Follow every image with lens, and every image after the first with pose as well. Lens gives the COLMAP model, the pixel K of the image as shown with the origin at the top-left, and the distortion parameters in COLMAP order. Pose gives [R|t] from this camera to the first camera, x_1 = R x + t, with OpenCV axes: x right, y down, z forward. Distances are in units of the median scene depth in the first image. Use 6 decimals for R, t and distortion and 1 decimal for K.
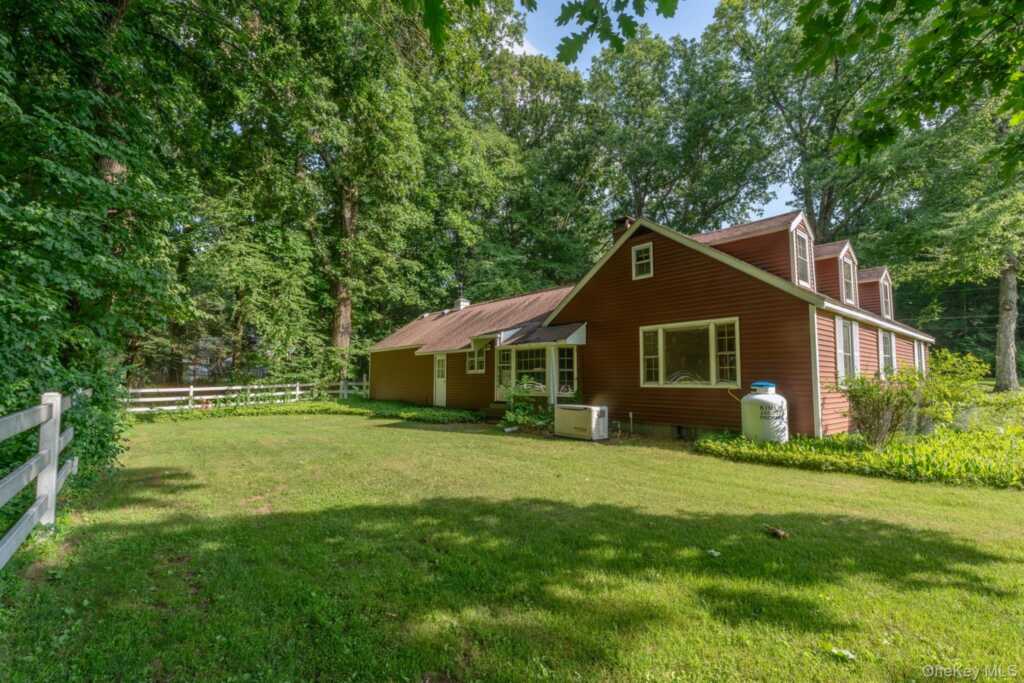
lens RADIAL K [[438.4, 0, 504.5], [0, 438.4, 345.7], [0, 0, 1]] dist [-0.001090, 0.000097]
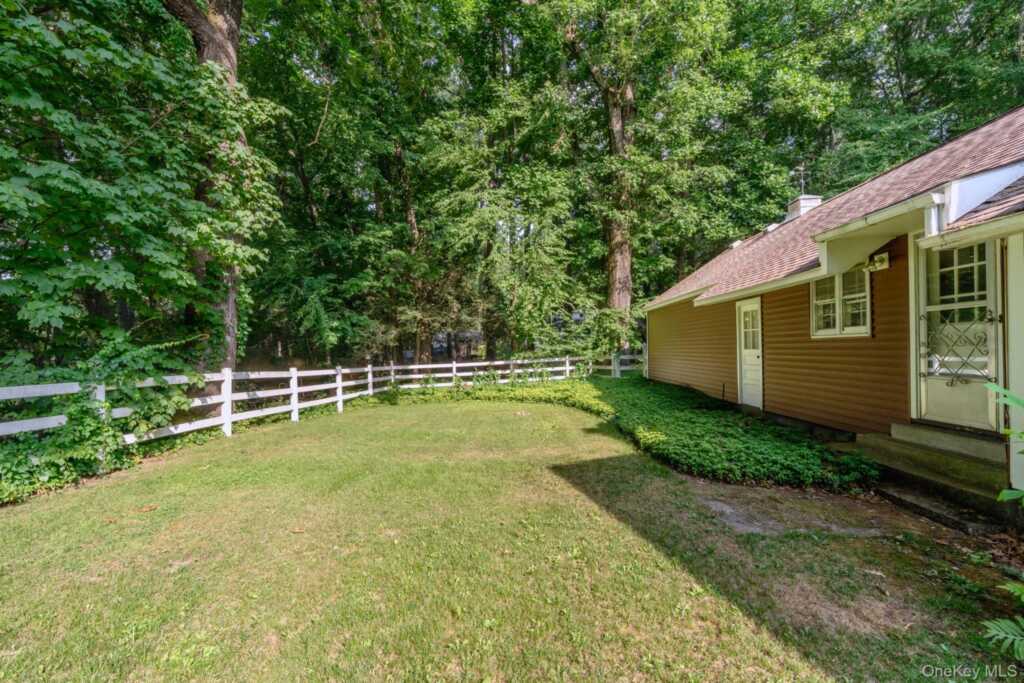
lens RADIAL K [[438.4, 0, 510.9], [0, 438.4, 350.0], [0, 0, 1]] dist [-0.001090, 0.000097]
pose [[0.756766, -0.017293, -0.653457, -0.019805], [0.072314, 0.995729, 0.057396, 0.019616], [0.649673, -0.090689, 0.754785, 0.322809]]
